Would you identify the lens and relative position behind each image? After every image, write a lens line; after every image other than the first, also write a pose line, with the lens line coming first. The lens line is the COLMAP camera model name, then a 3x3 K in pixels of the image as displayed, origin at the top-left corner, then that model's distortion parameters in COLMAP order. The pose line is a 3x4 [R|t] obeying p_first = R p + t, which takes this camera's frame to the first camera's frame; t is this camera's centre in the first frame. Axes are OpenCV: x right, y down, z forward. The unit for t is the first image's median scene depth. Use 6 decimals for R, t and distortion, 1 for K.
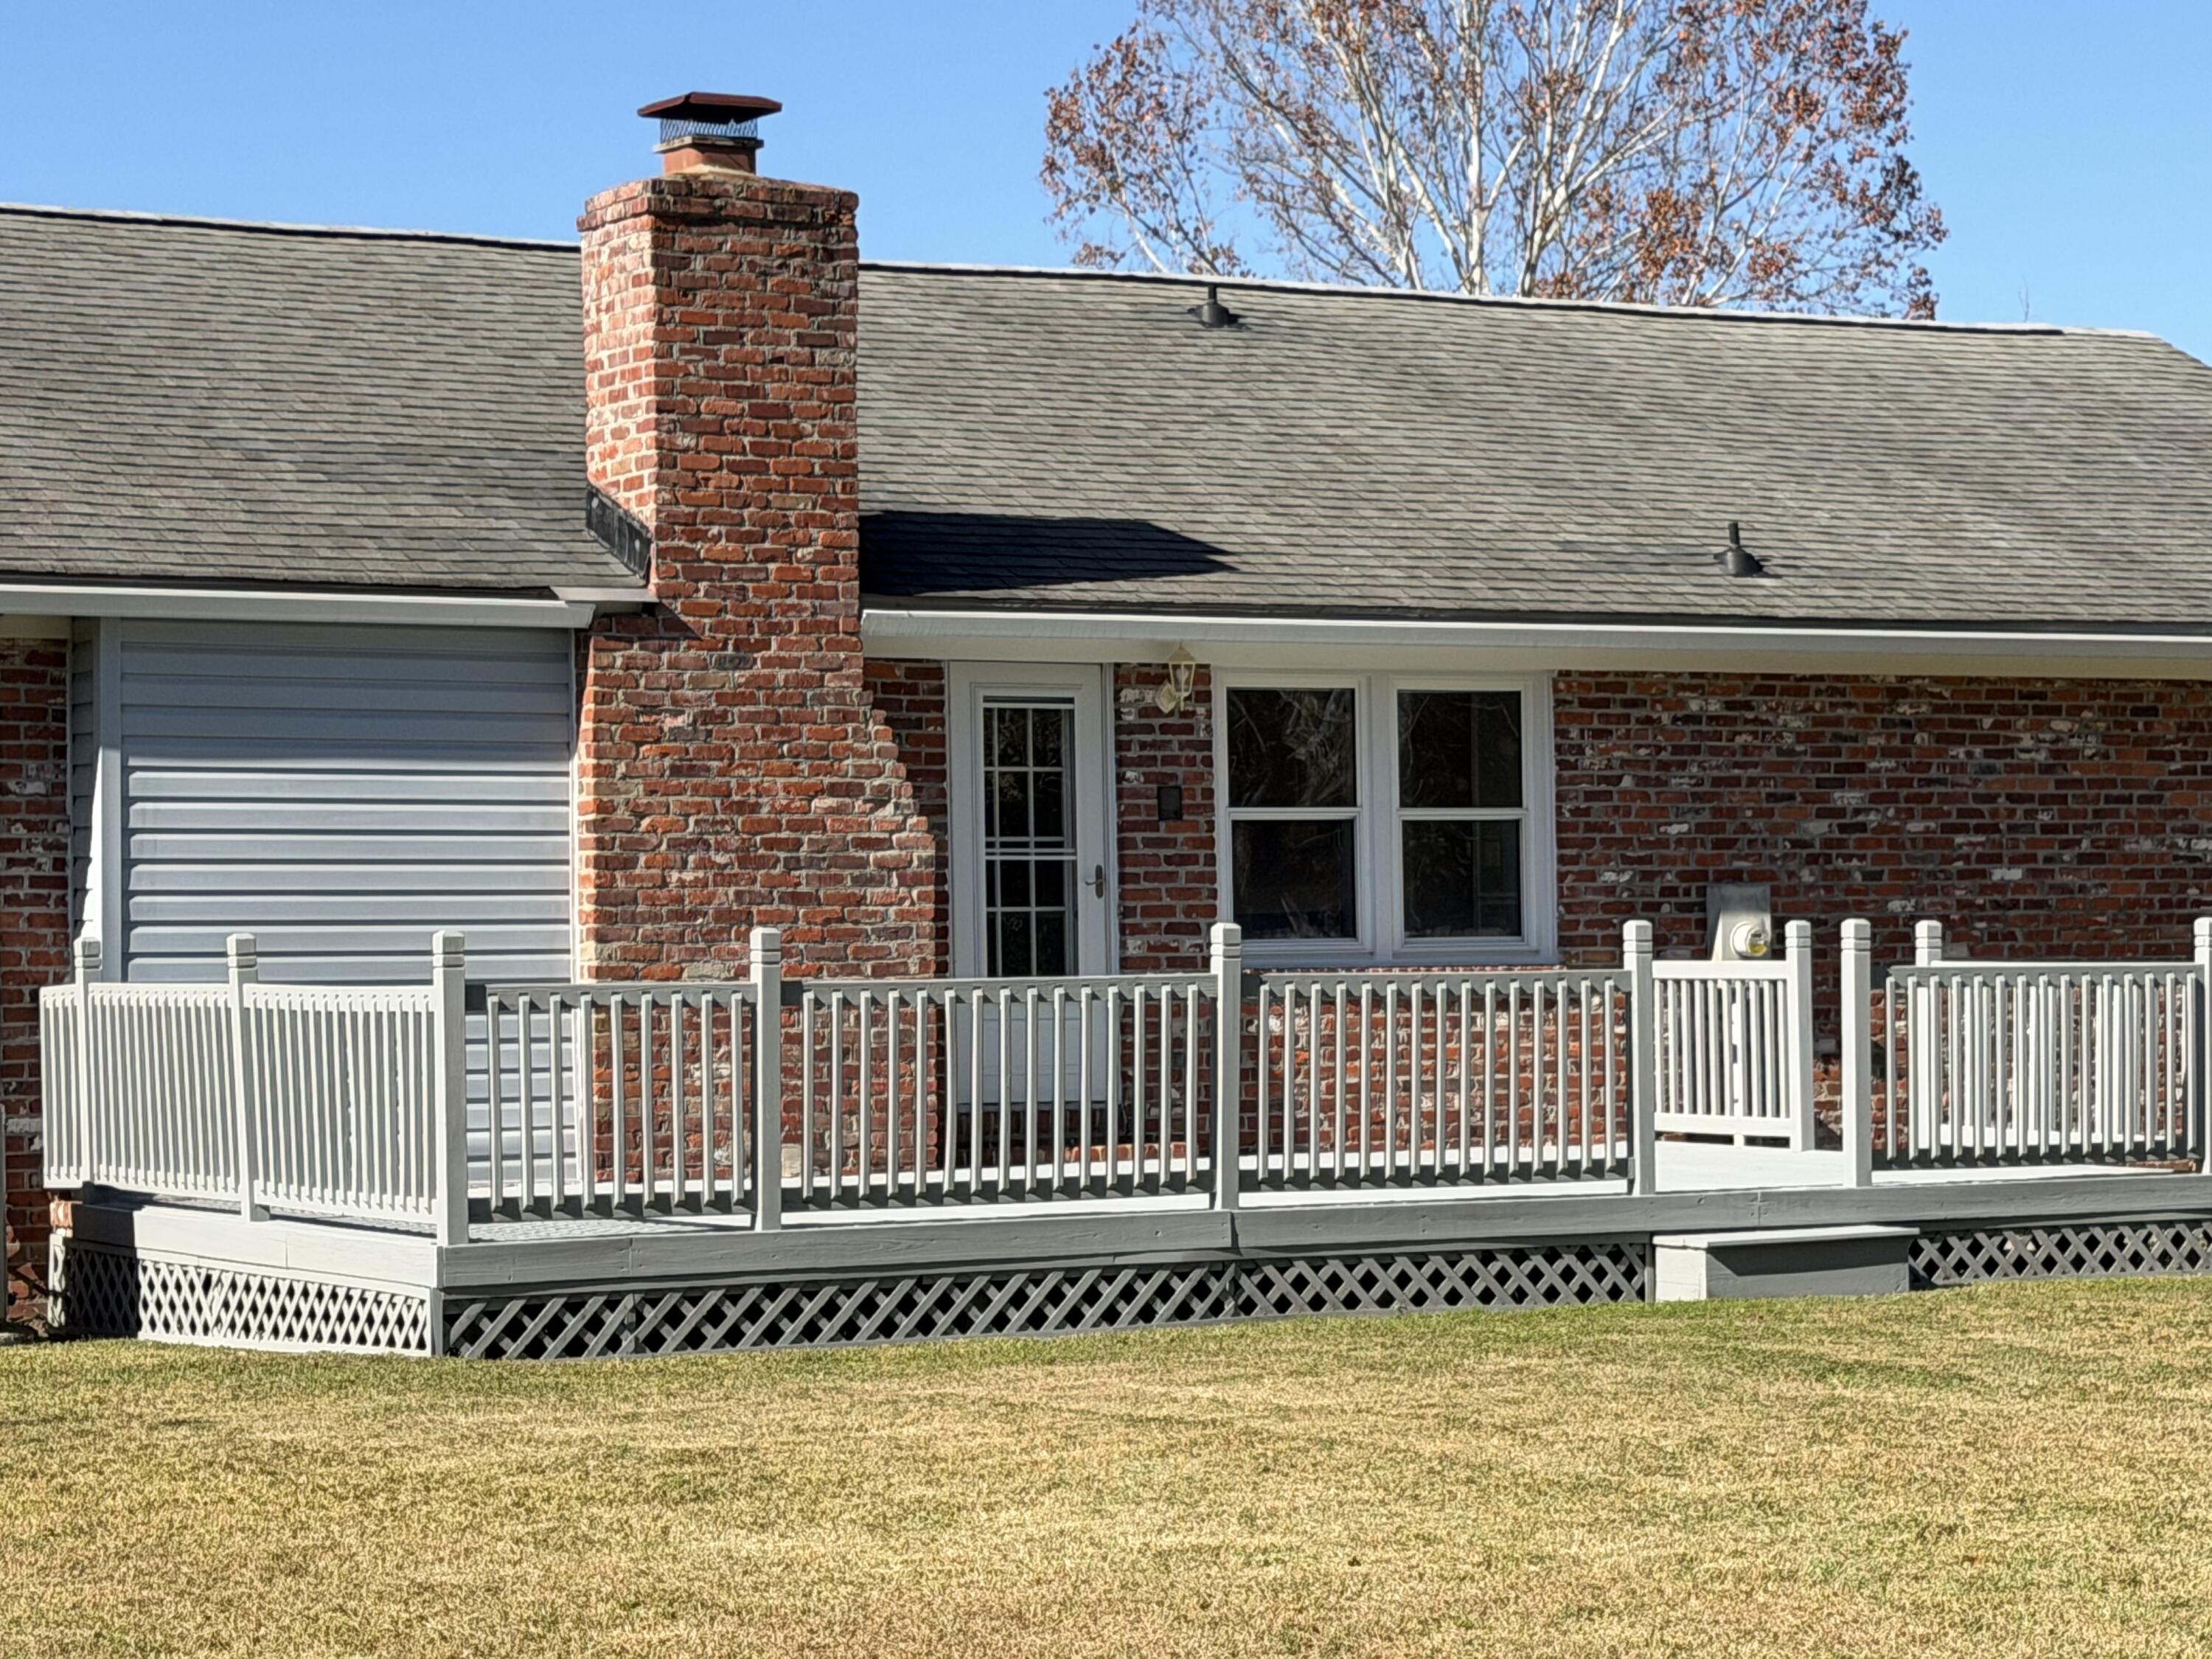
lens RADIAL K [[5238.4, 0, 1106.0], [0, 5238.4, 829.5], [0, 0, 1]] dist [-0.000005, 0.054431]
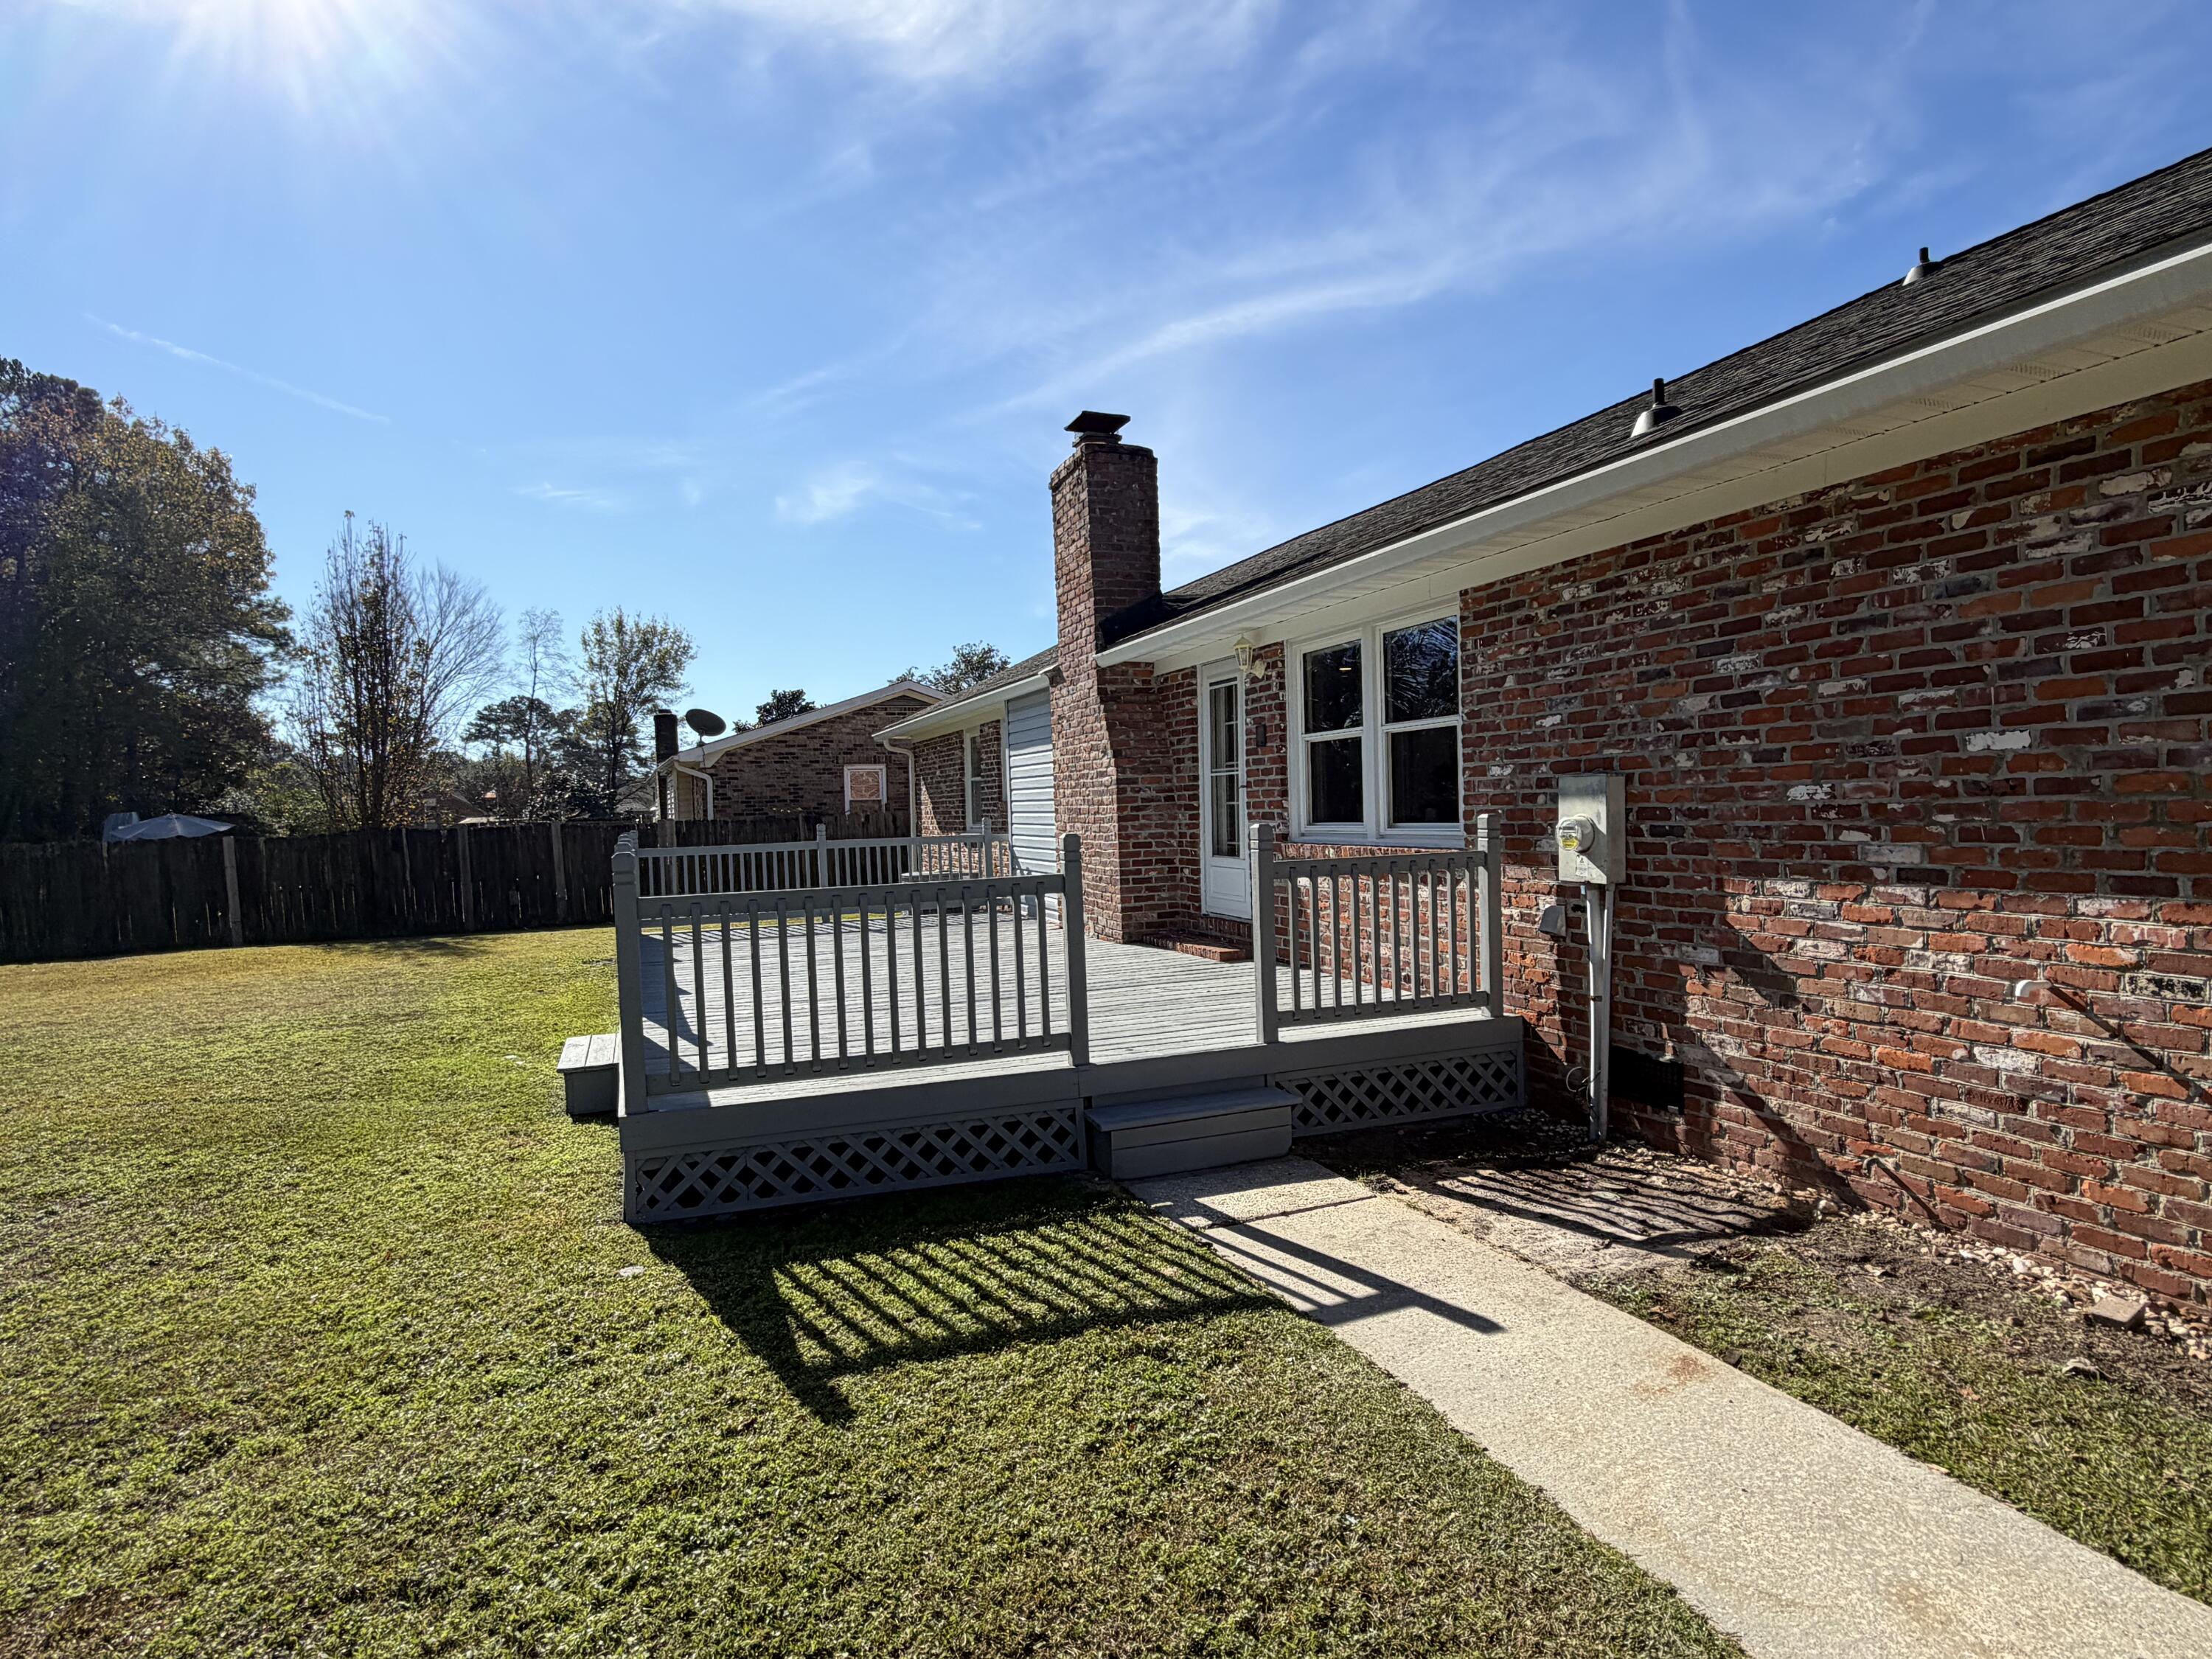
lens RADIAL K [[1180.0, 0, 1106.0], [0, 1180.0, 829.5], [0, 0, 1]] dist [-0.001077, -0.000808]
pose [[-0.132070, 0.031629, -0.990736, 0.342110], [0.047393, 0.998549, 0.025561, 0.010718], [0.990107, -0.043578, -0.133377, 0.929189]]
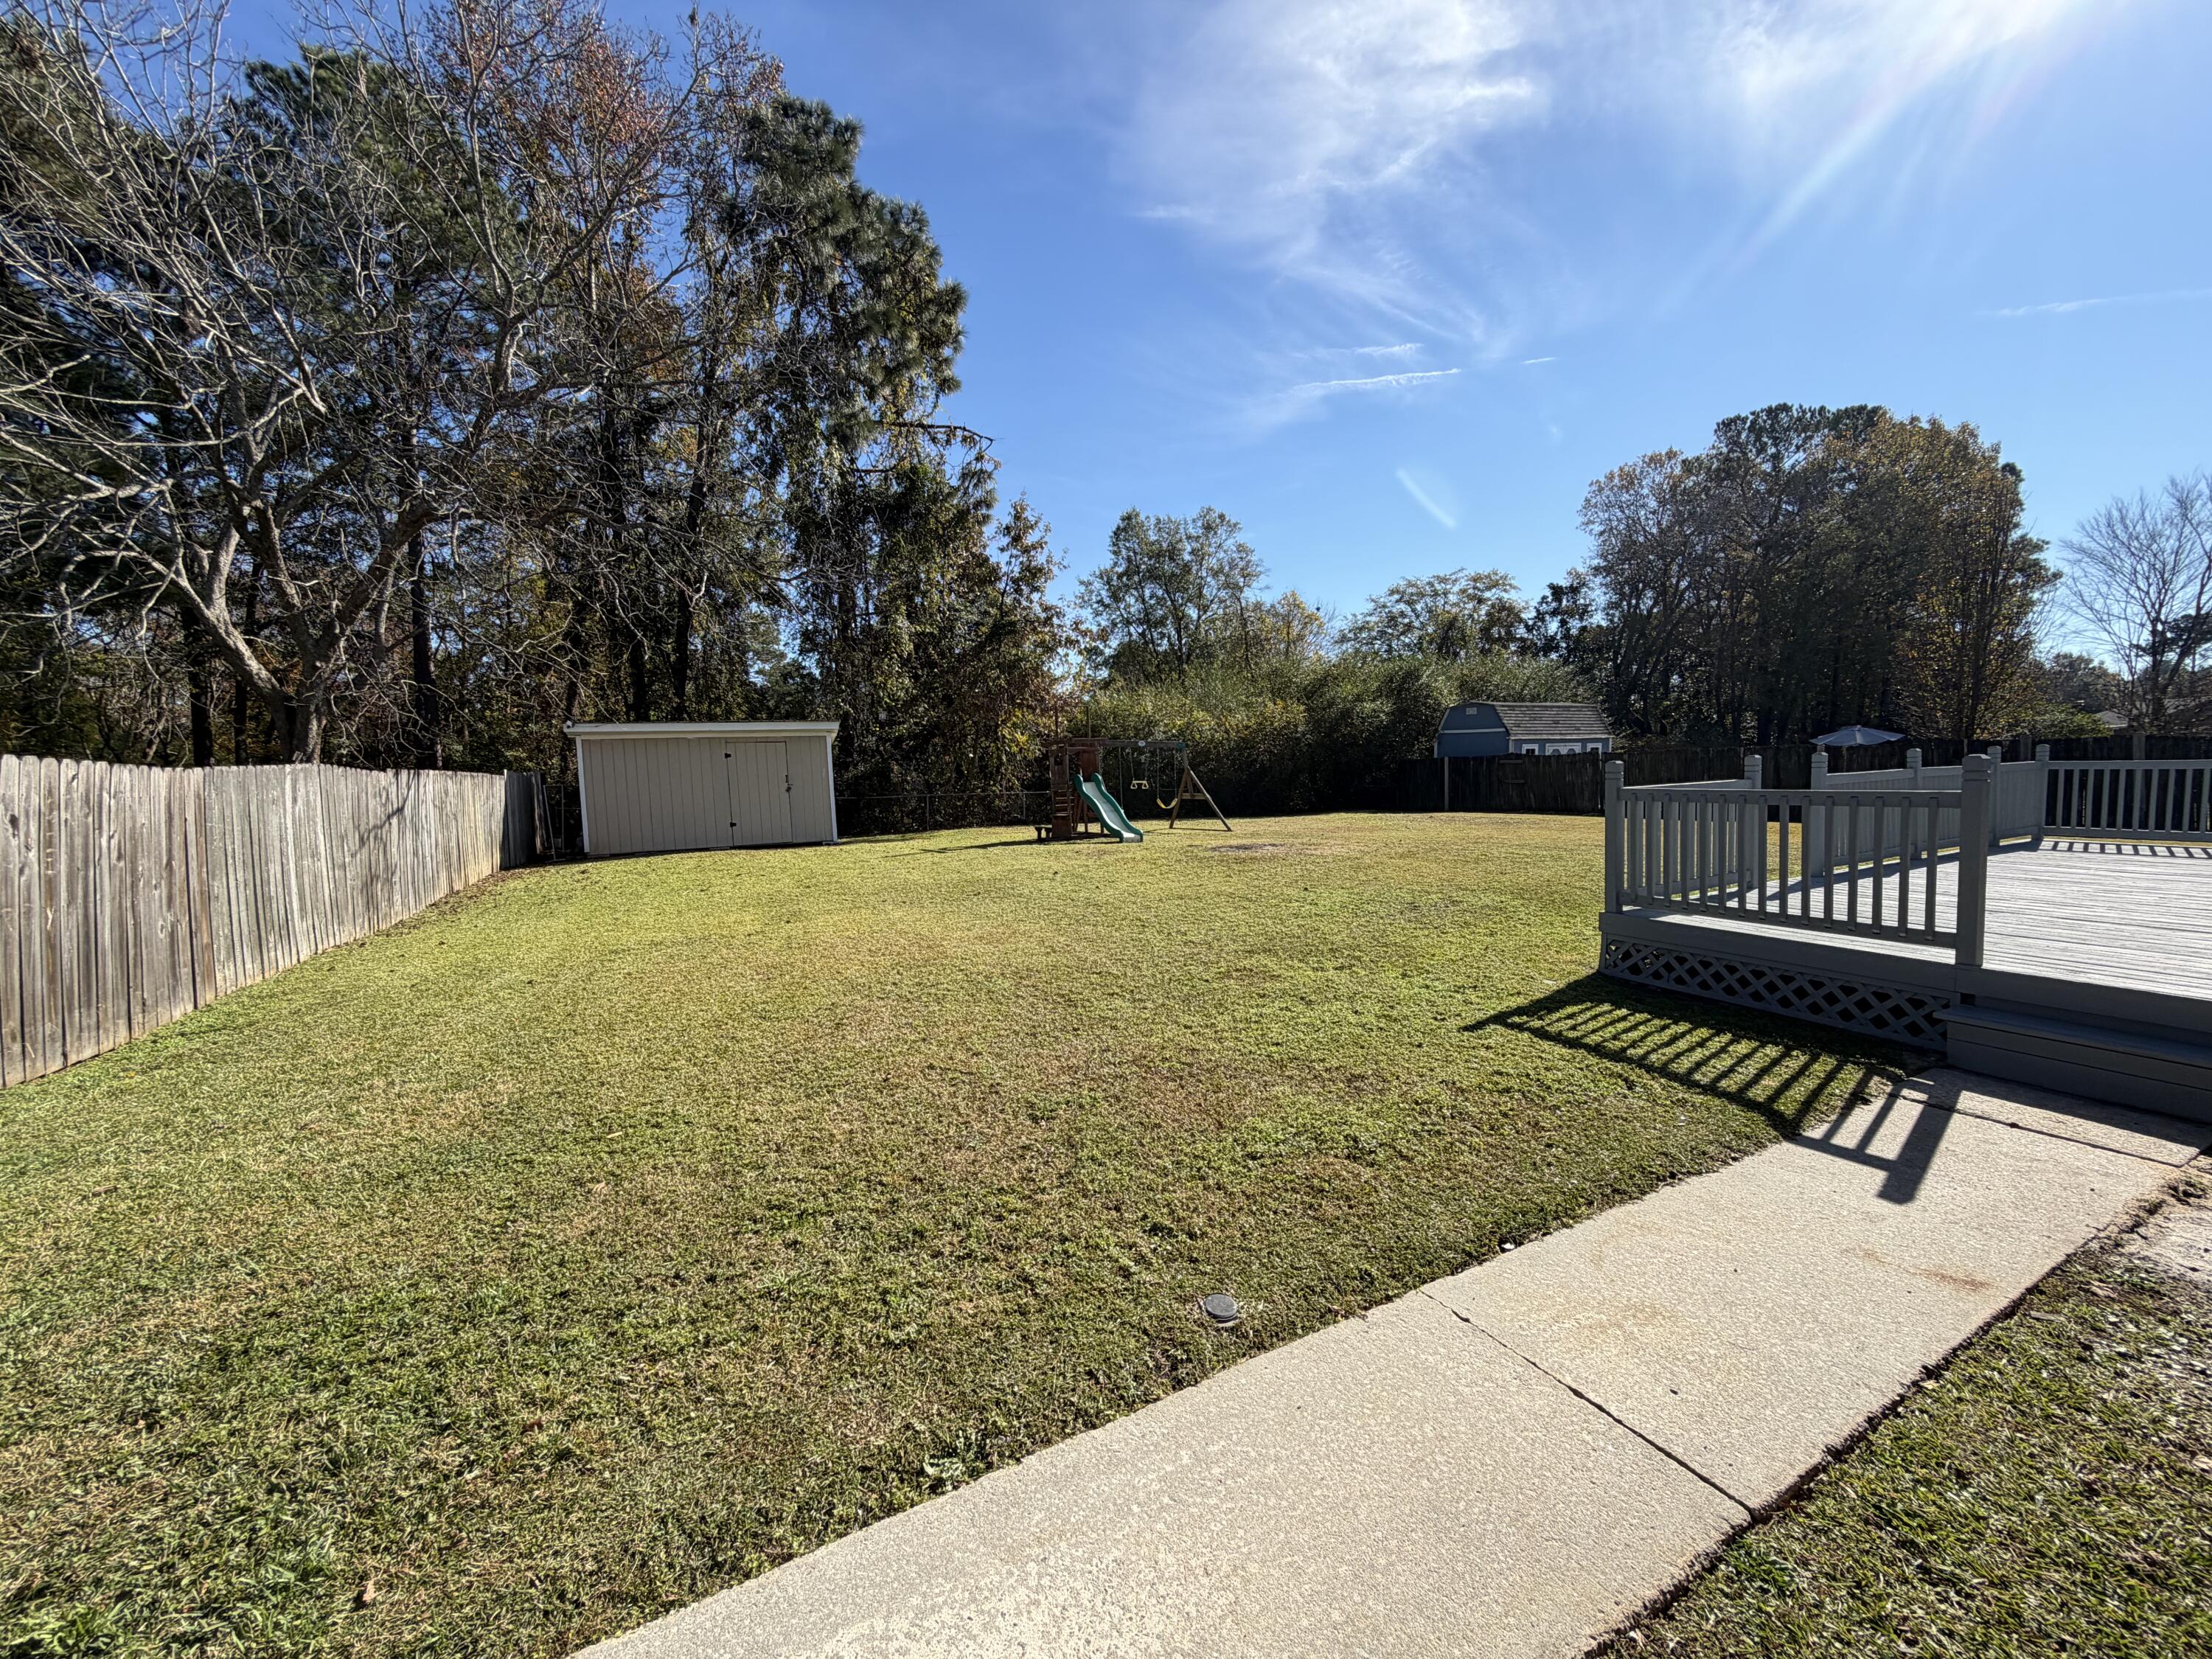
lens RADIAL K [[877.3, 0, 1106.0], [0, 877.3, 829.5], [0, 0, 1]] dist [0.000540, -0.000026]
pose [[-0.999248, 0.031912, 0.022032, 0.294157], [0.033187, 0.997636, 0.060176, 0.015560], [-0.020059, 0.060862, -0.997945, 1.097766]]
